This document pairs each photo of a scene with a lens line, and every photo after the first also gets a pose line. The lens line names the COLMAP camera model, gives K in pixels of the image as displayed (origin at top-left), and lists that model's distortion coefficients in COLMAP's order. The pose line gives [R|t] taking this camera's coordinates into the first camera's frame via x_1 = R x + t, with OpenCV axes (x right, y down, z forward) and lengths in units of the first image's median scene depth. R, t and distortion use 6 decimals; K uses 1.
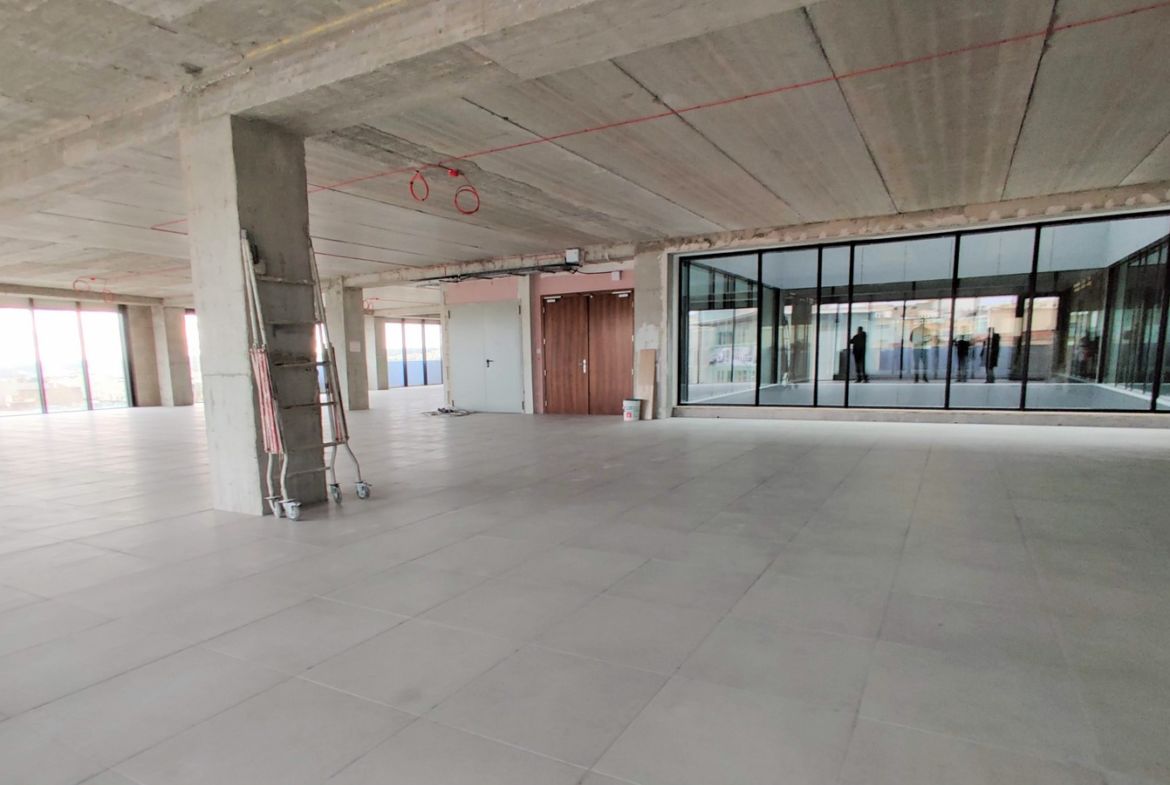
lens RADIAL K [[680.2, 0, 582.9], [0, 680.2, 387.3], [0, 0, 1]] dist [-0.021334, 0.041567]
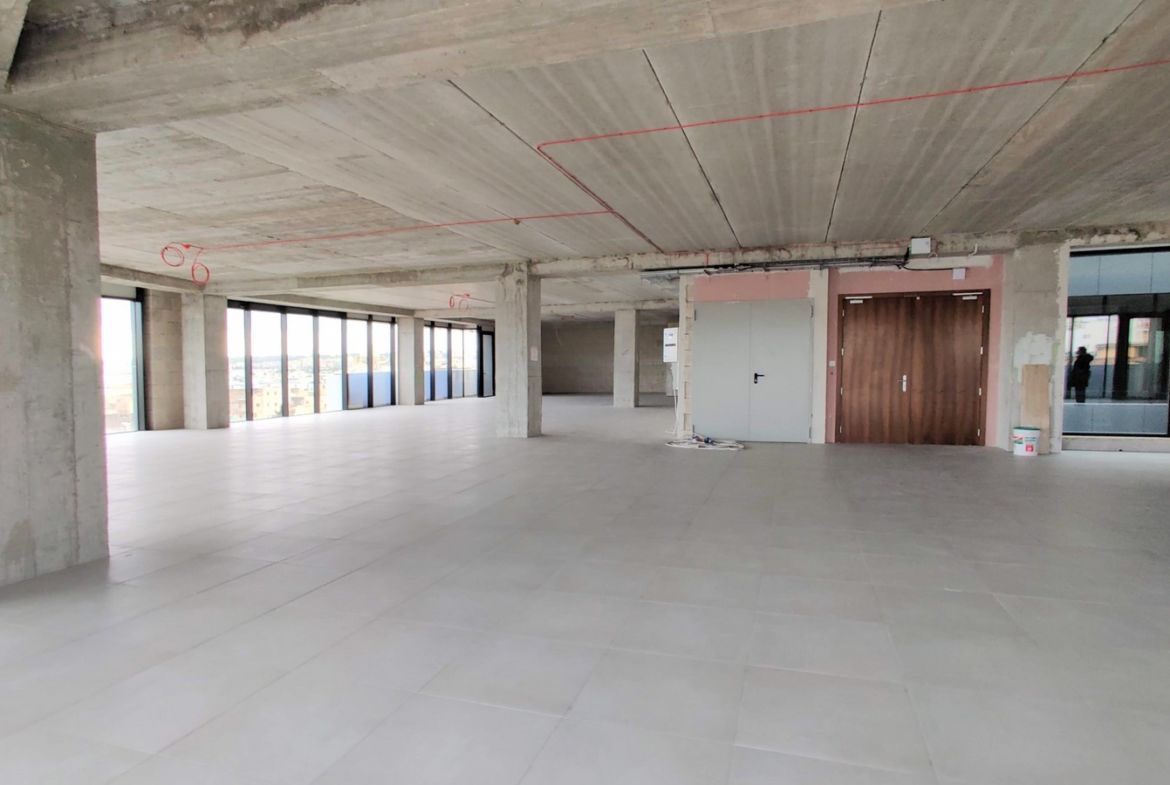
lens RADIAL K [[680.2, 0, 582.9], [0, 680.2, 387.3], [0, 0, 1]] dist [-0.021334, 0.041567]
pose [[0.978850, 0.010212, 0.204326, -0.536915], [-0.006284, 0.999783, -0.019863, -0.008656], [-0.204484, 0.018159, 0.978701, 0.291190]]
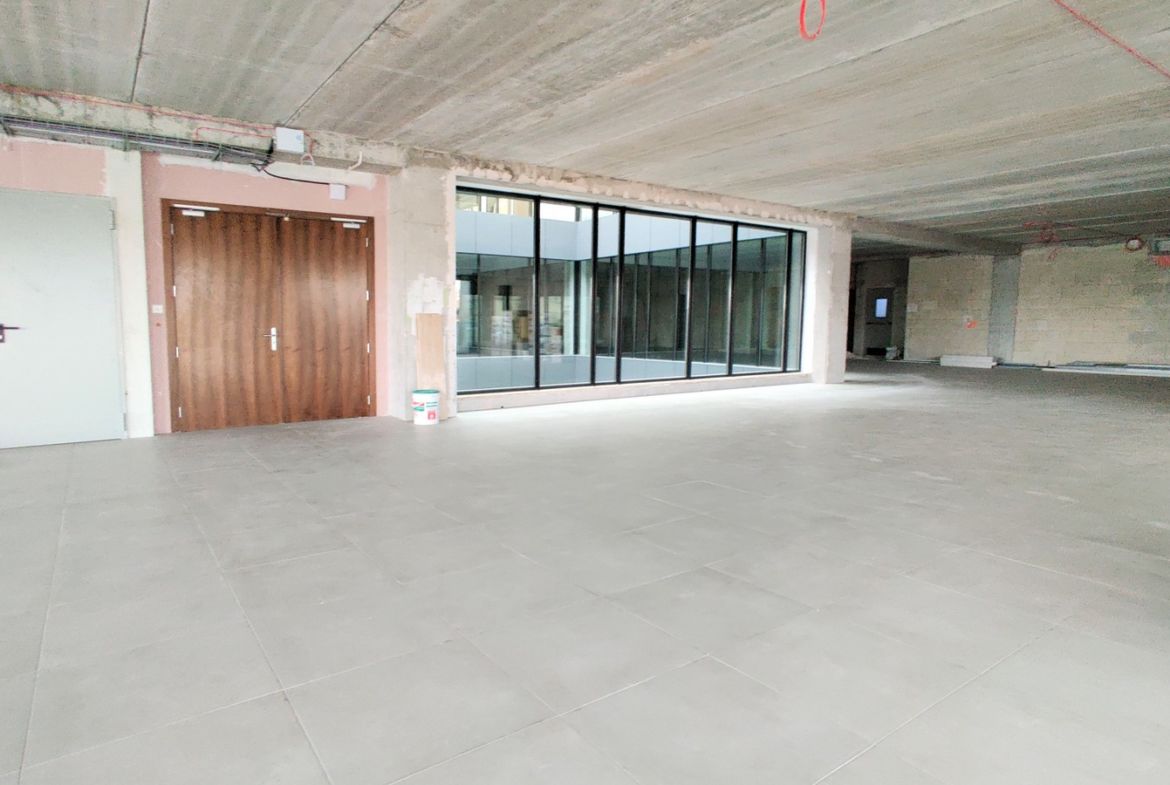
lens RADIAL K [[680.2, 0, 582.9], [0, 680.2, 387.3], [0, 0, 1]] dist [-0.021334, 0.041567]
pose [[0.426186, -0.064201, 0.902355, -0.405594], [0.032880, 0.997919, 0.055471, -0.014119], [-0.904038, 0.006029, 0.427409, 0.521838]]
